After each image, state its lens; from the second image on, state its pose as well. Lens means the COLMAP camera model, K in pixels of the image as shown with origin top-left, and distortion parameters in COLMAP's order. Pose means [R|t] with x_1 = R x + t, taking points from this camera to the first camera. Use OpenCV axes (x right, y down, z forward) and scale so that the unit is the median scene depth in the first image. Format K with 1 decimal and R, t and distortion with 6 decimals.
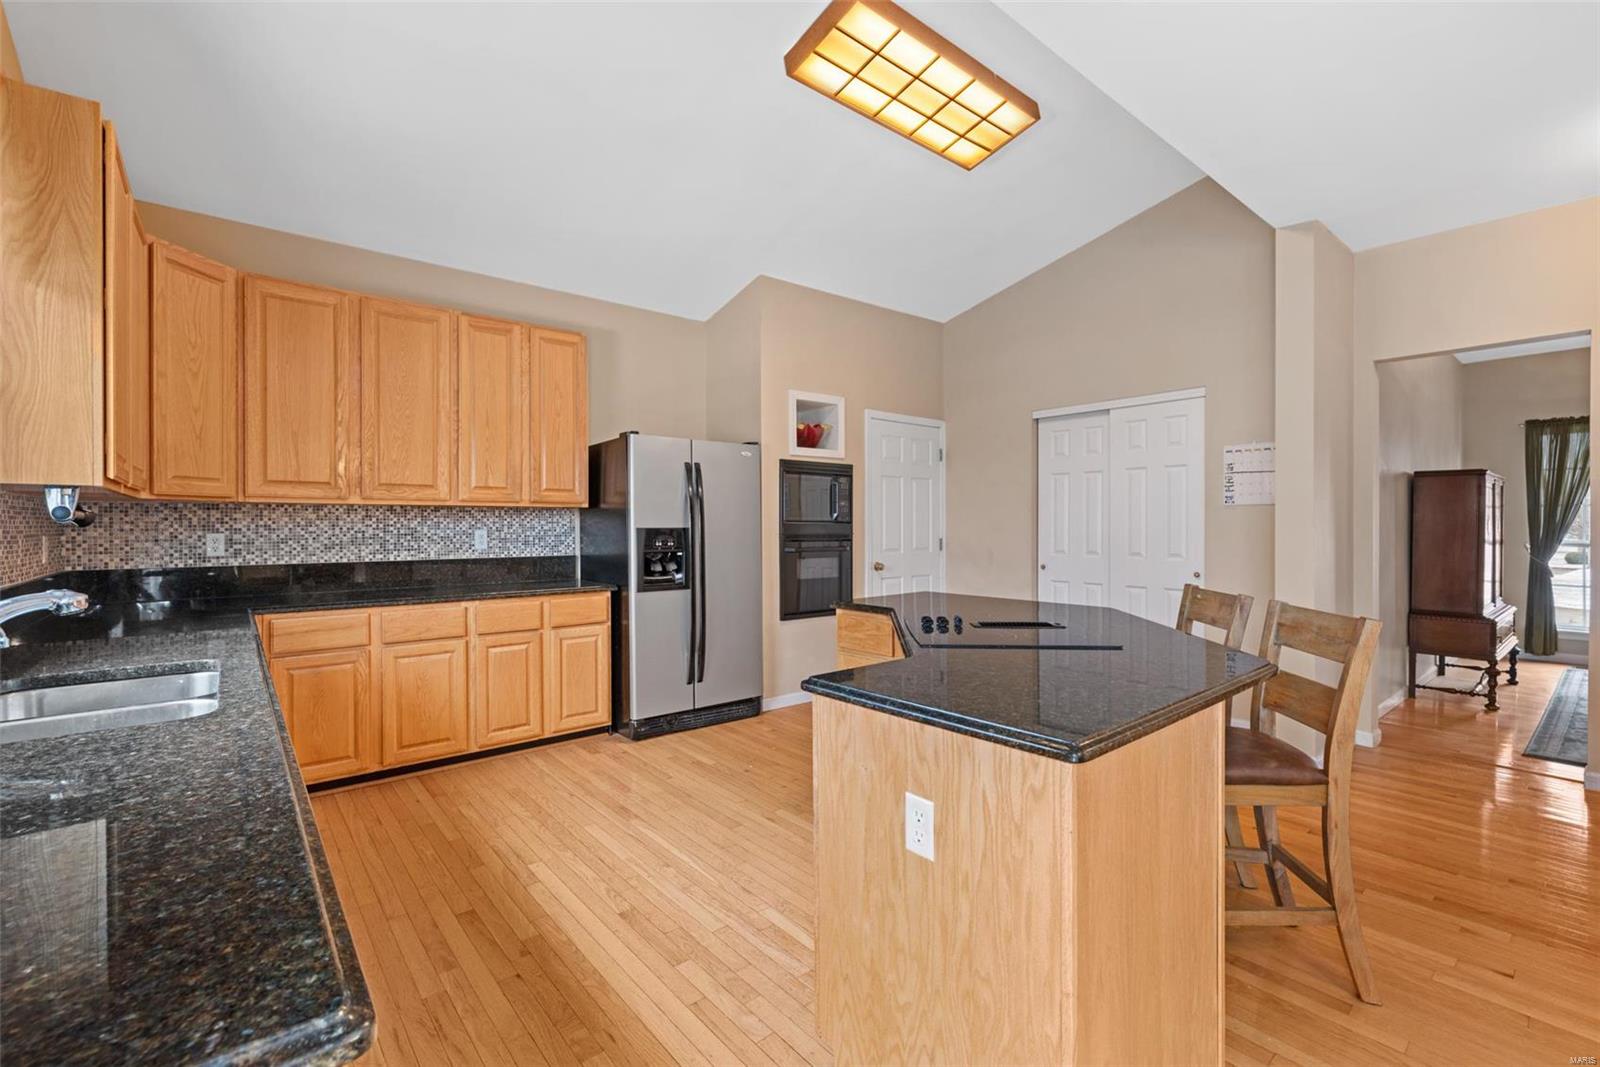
lens RADIAL K [[695.4, 0, 788.0], [0, 695.4, 527.5], [0, 0, 1]] dist [-0.001375, -0.000836]
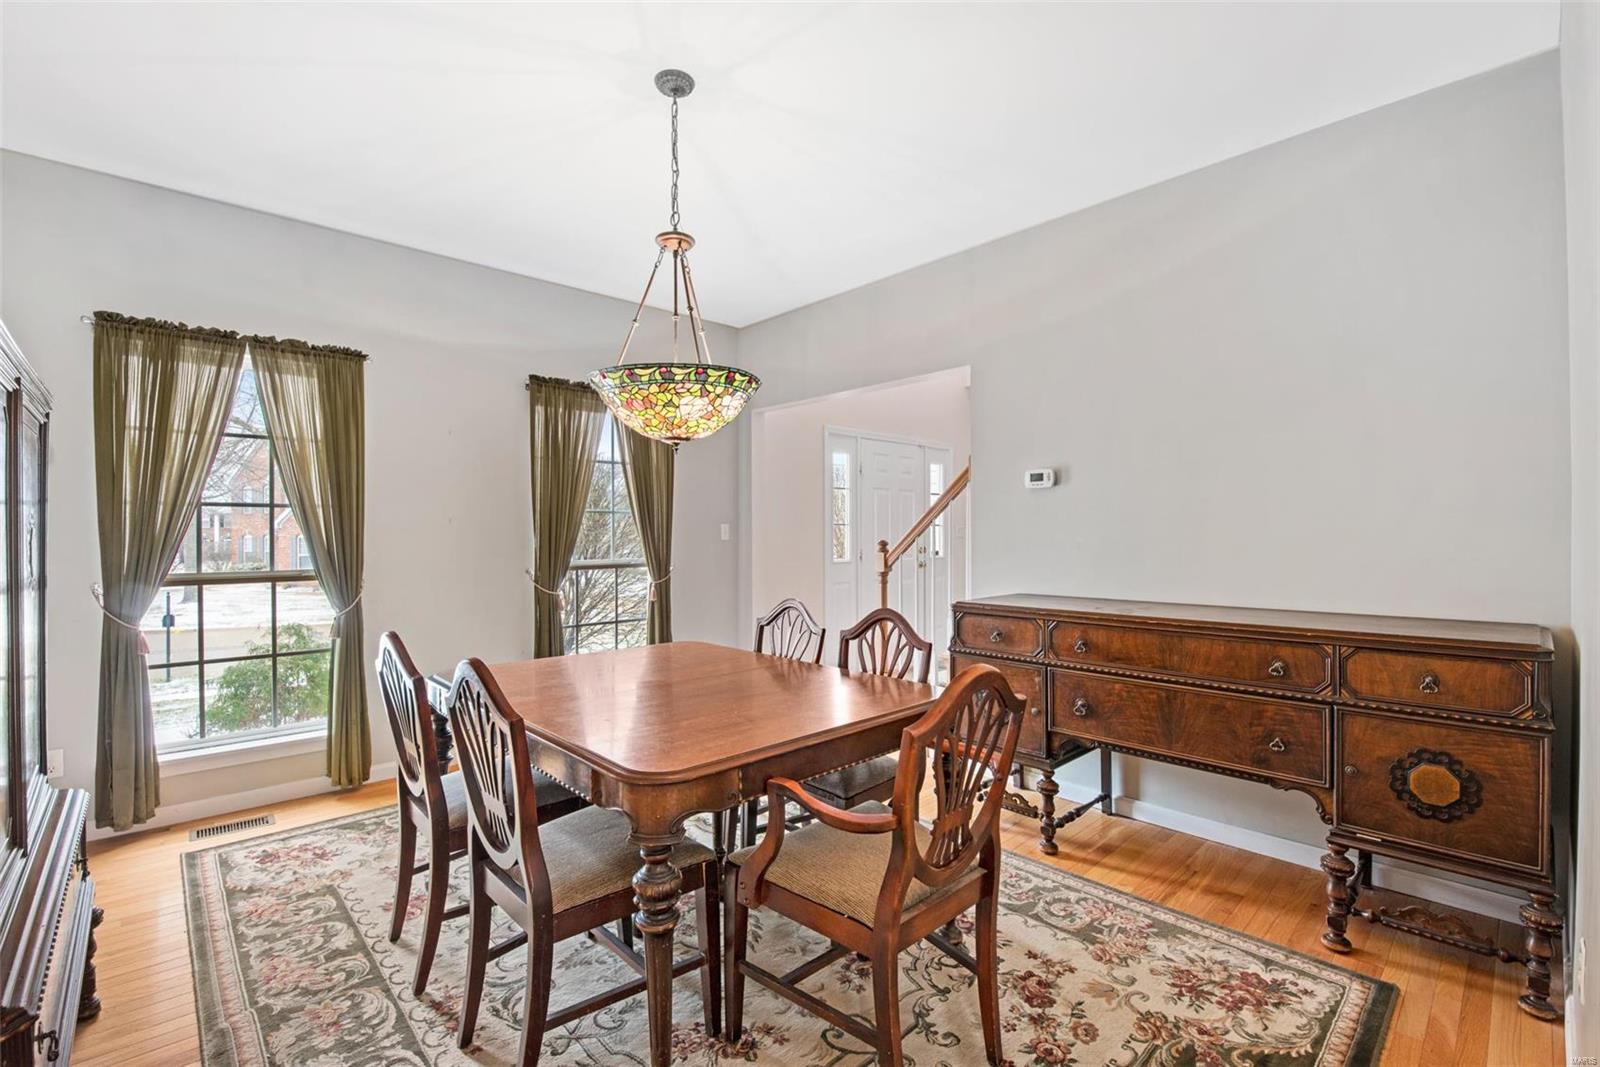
lens RADIAL K [[695.4, 0, 791.7], [0, 695.4, 536.3], [0, 0, 1]] dist [-0.001375, -0.000836]
pose [[-0.052281, 0.003277, 0.998627, 0.596224], [0.006791, 0.999973, -0.002926, -0.002977], [-0.998609, 0.006629, -0.052302, 0.577705]]
